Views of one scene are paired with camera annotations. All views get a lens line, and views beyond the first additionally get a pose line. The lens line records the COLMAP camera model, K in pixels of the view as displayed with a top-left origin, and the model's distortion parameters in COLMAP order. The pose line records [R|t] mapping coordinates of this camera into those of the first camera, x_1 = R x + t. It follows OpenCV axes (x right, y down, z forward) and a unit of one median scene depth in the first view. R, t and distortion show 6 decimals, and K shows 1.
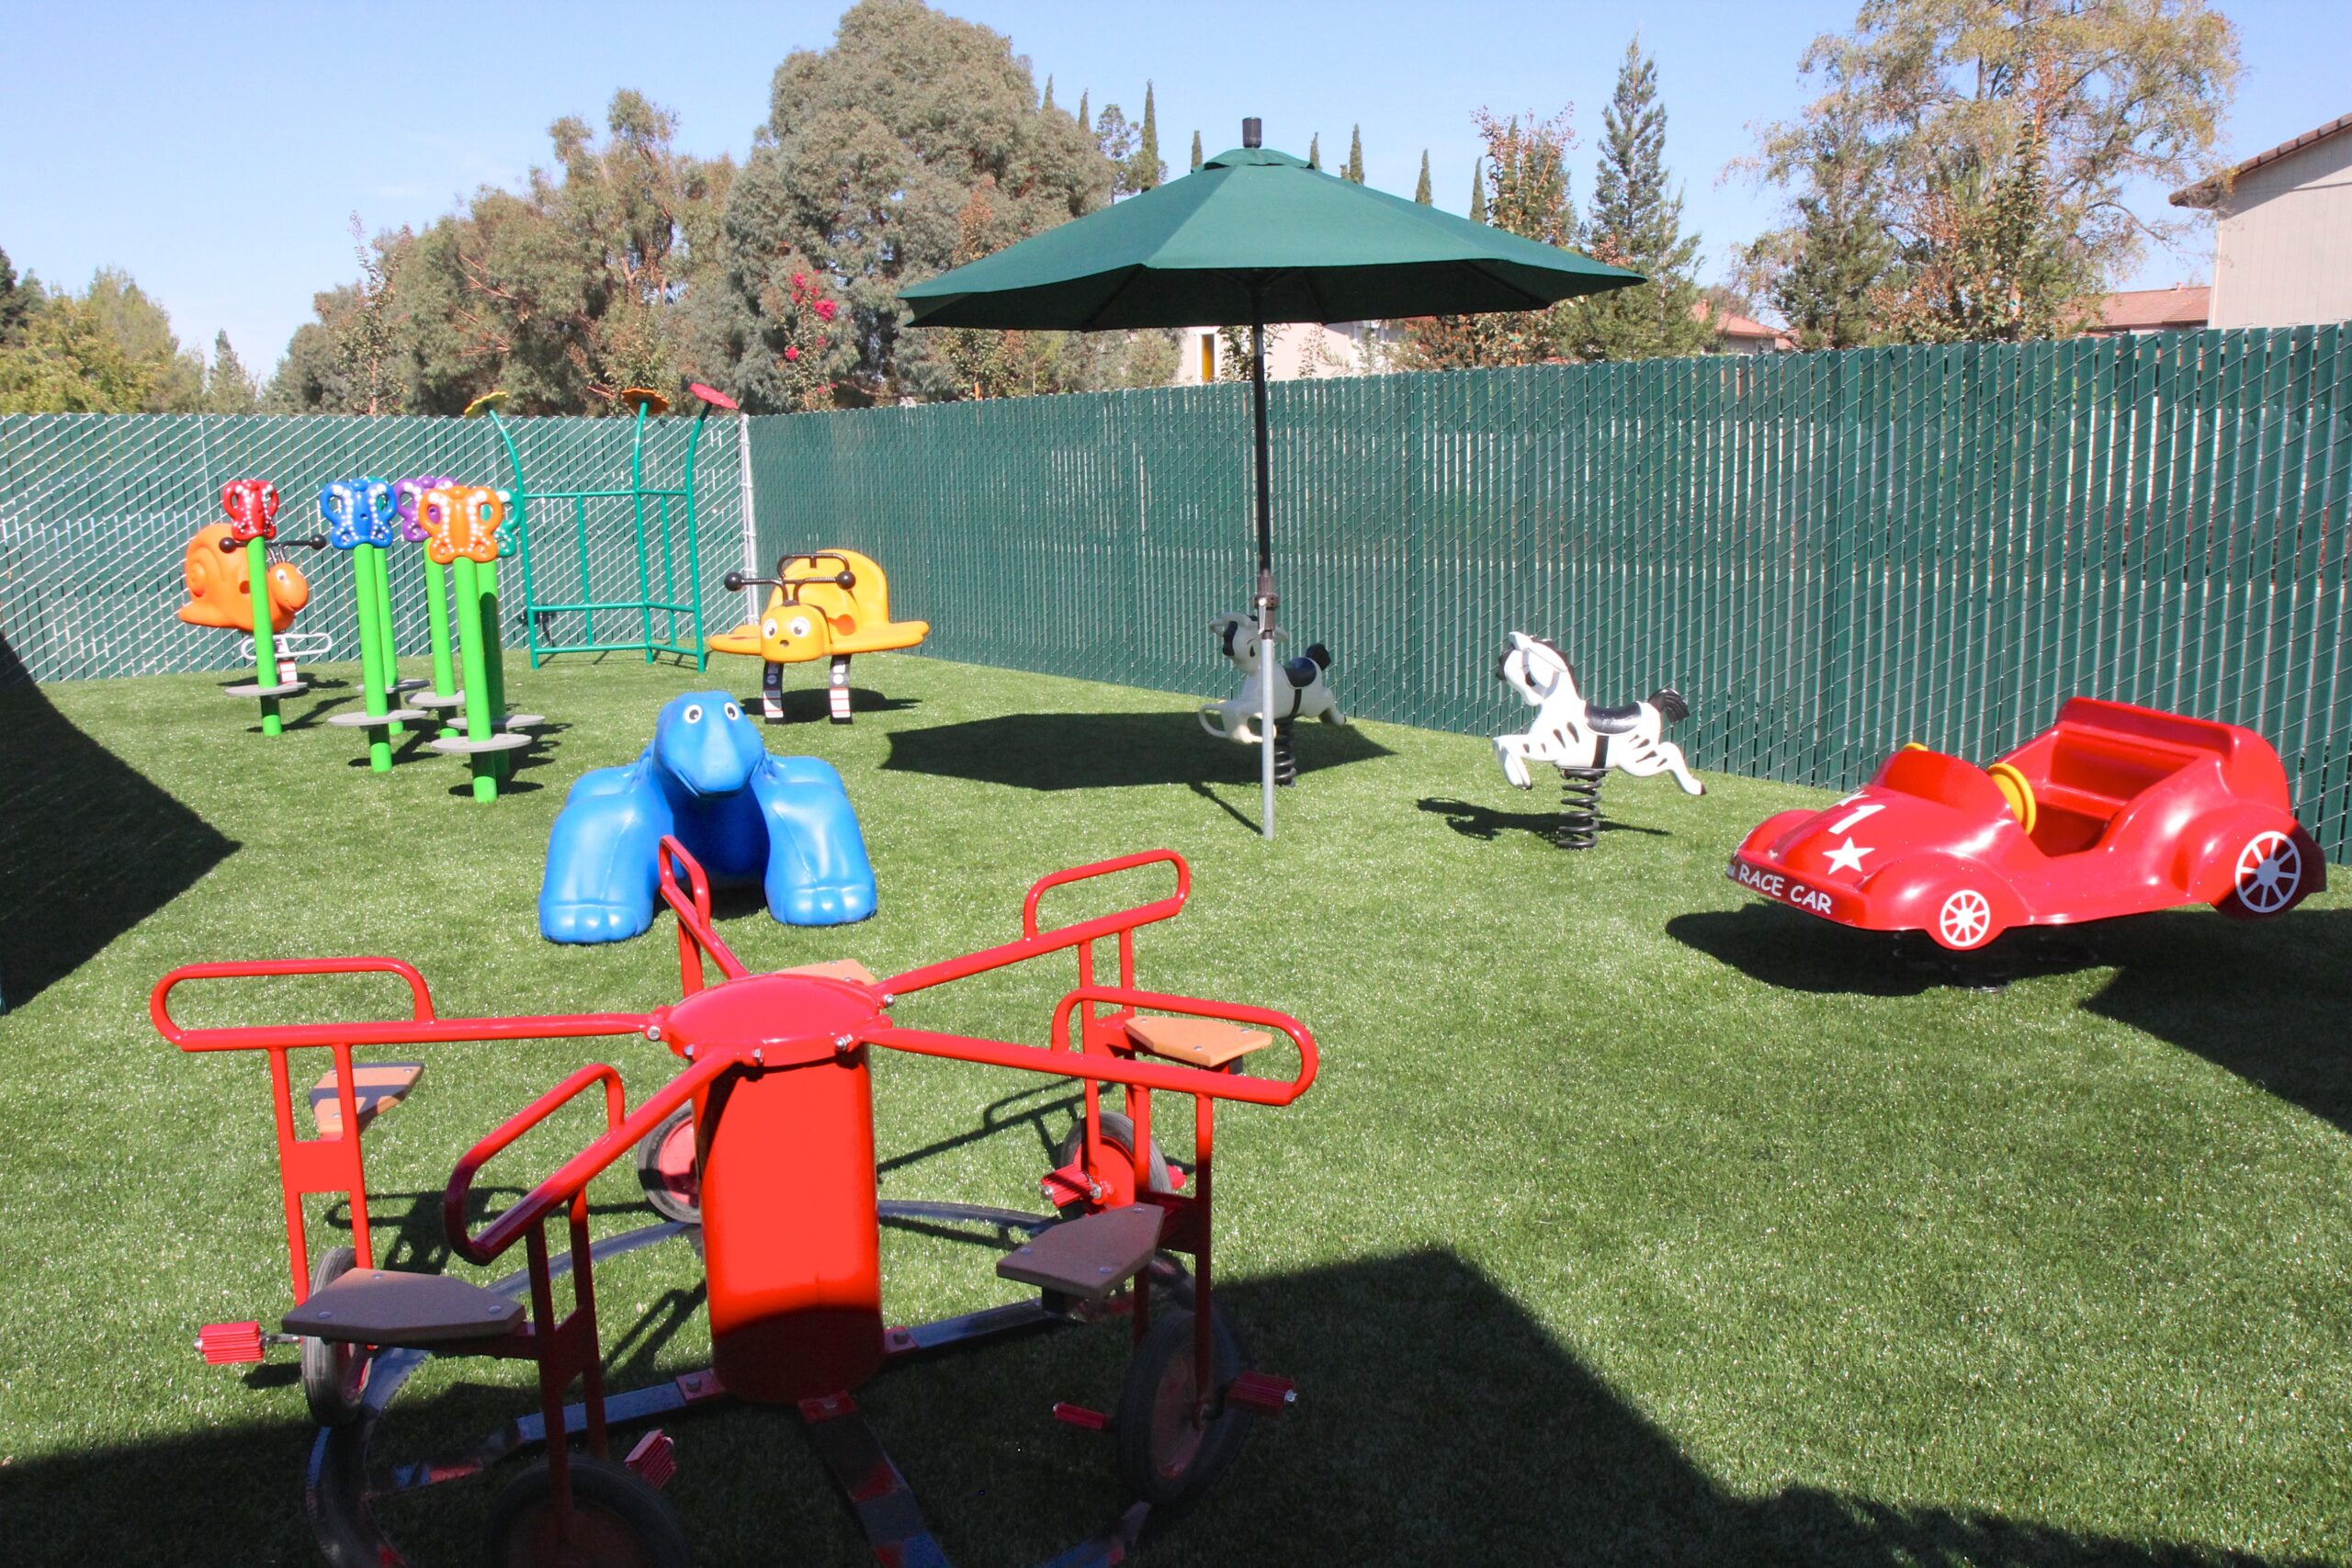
lens RADIAL K [[1838.4, 0, 1188.8], [0, 1838.4, 792.4], [0, 0, 1]] dist [-0.085419, 0.063346]
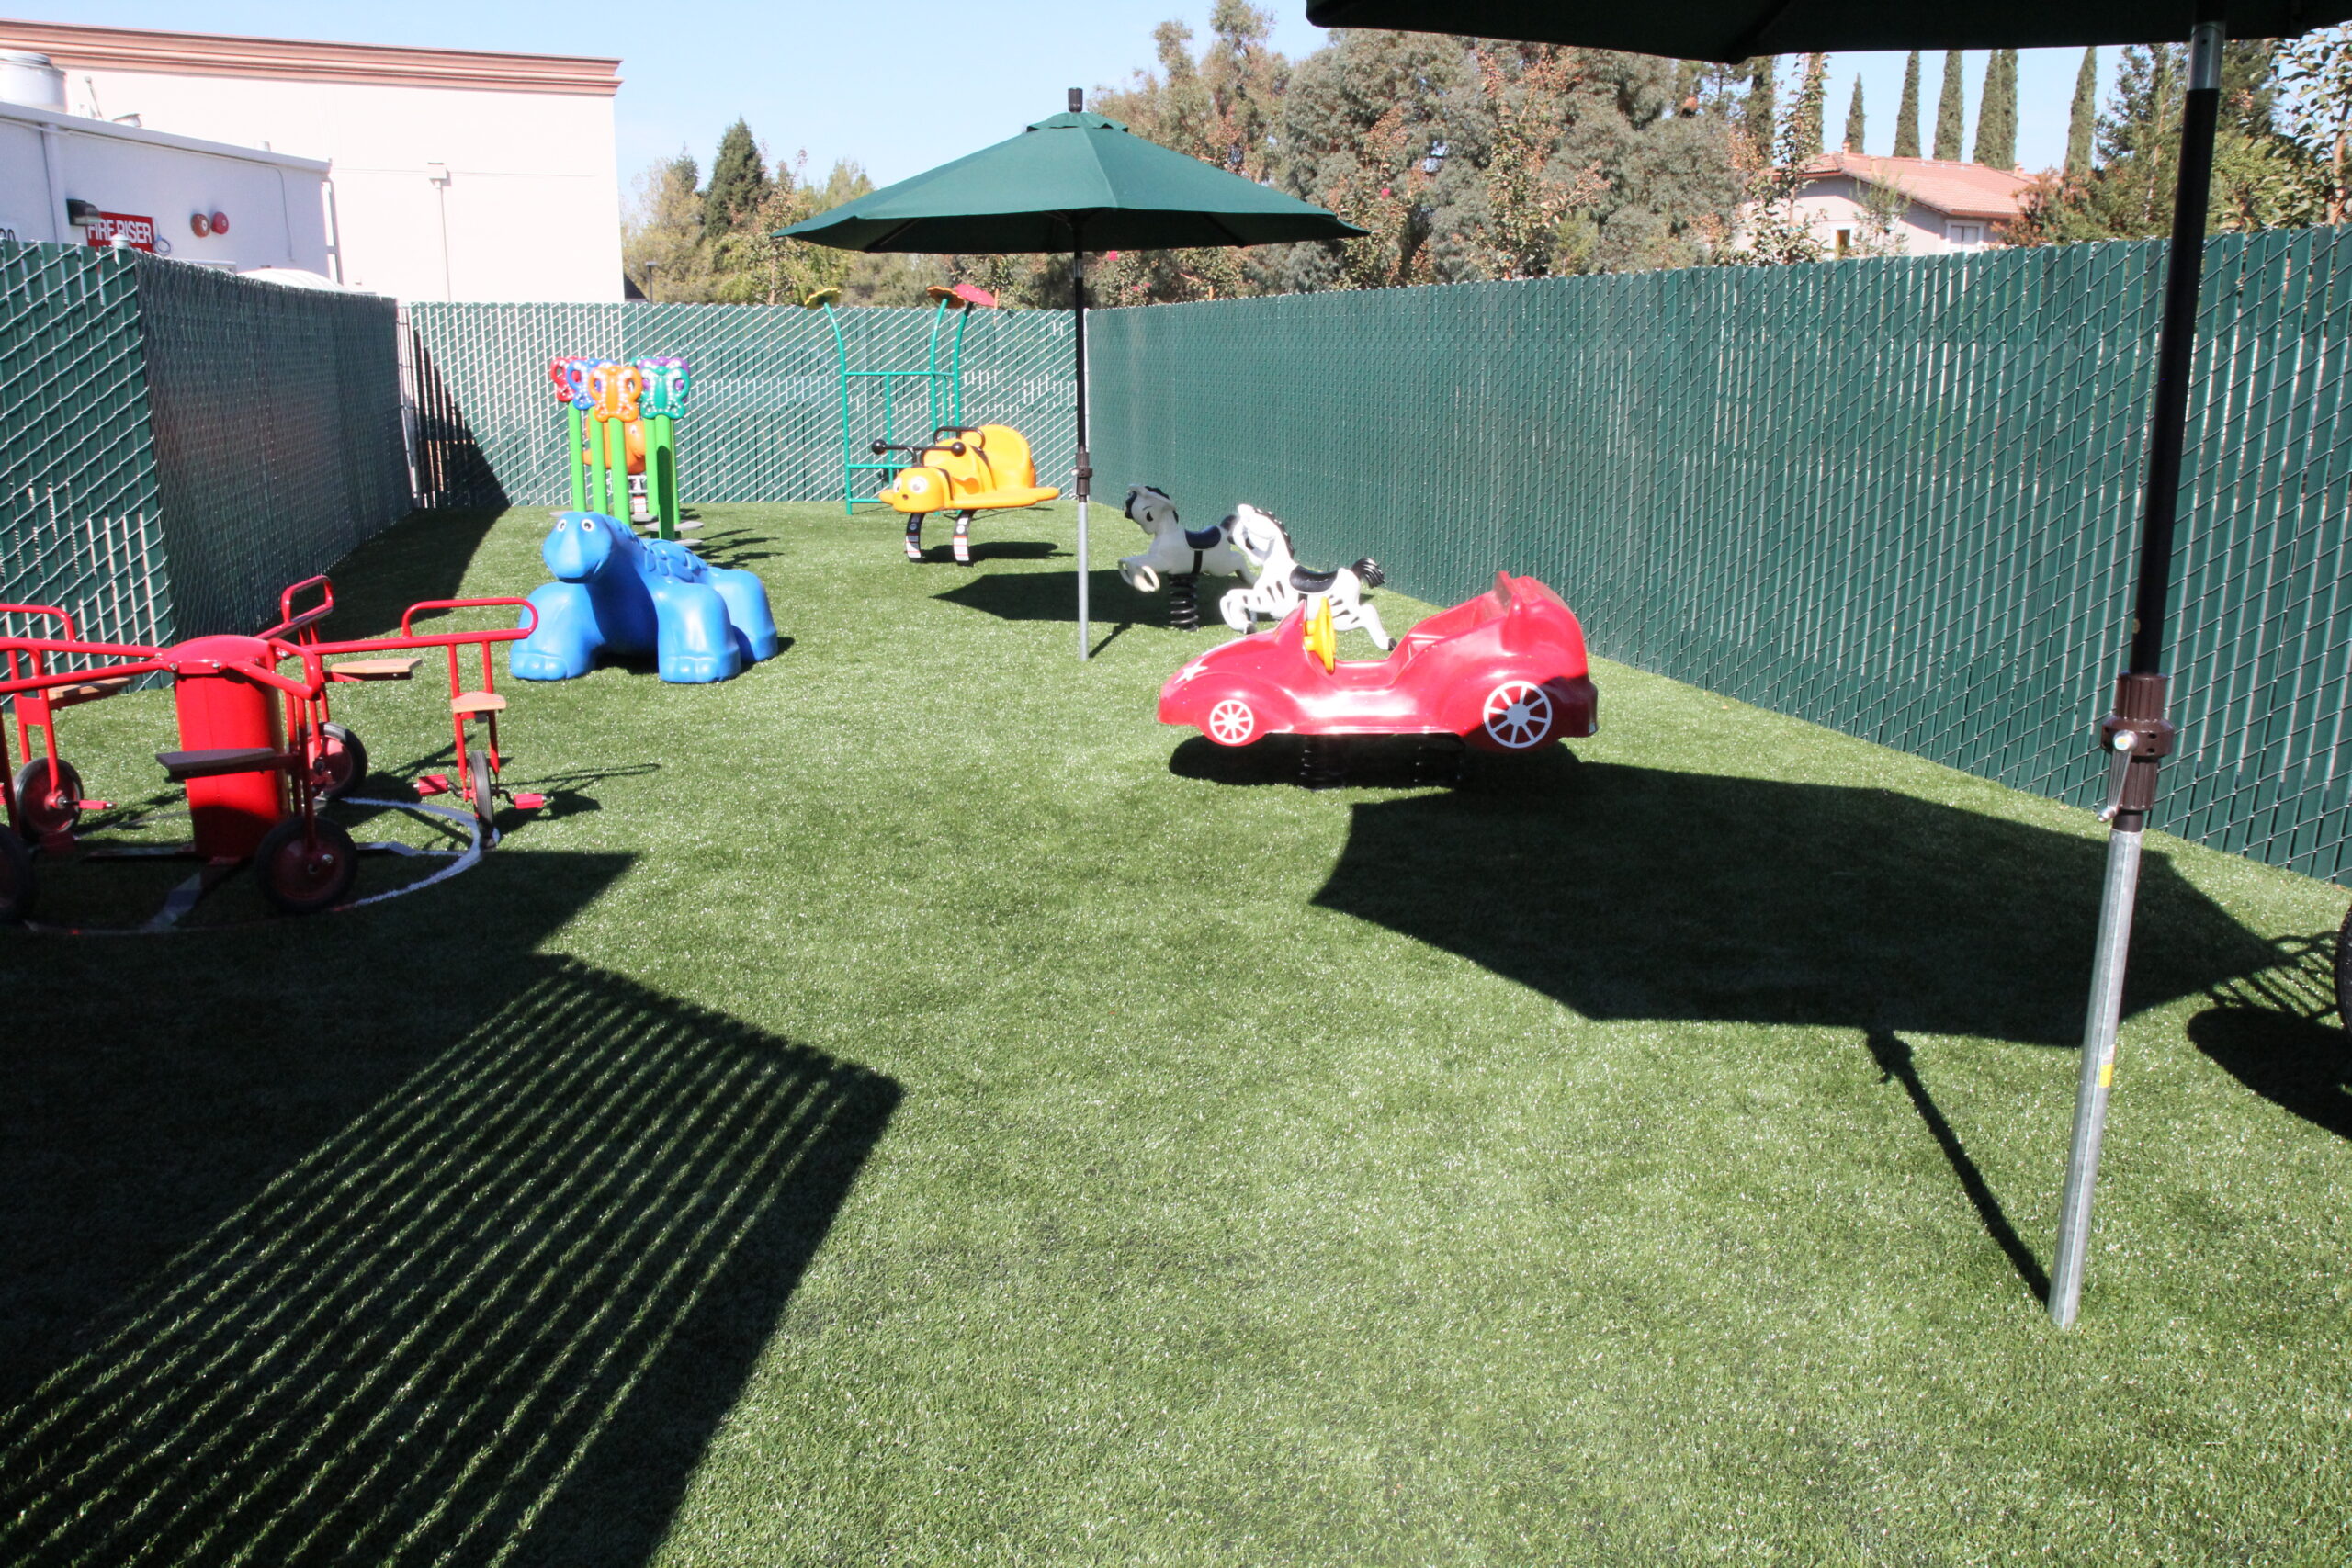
lens RADIAL K [[1838.4, 0, 1175.5], [0, 1838.4, 791.4], [0, 0, 1]] dist [-0.085419, 0.063346]
pose [[0.932514, 0.104752, -0.345607, 0.391602], [-0.084786, 0.993763, 0.072435, 0.012304], [0.351039, -0.038244, 0.935579, -0.118692]]
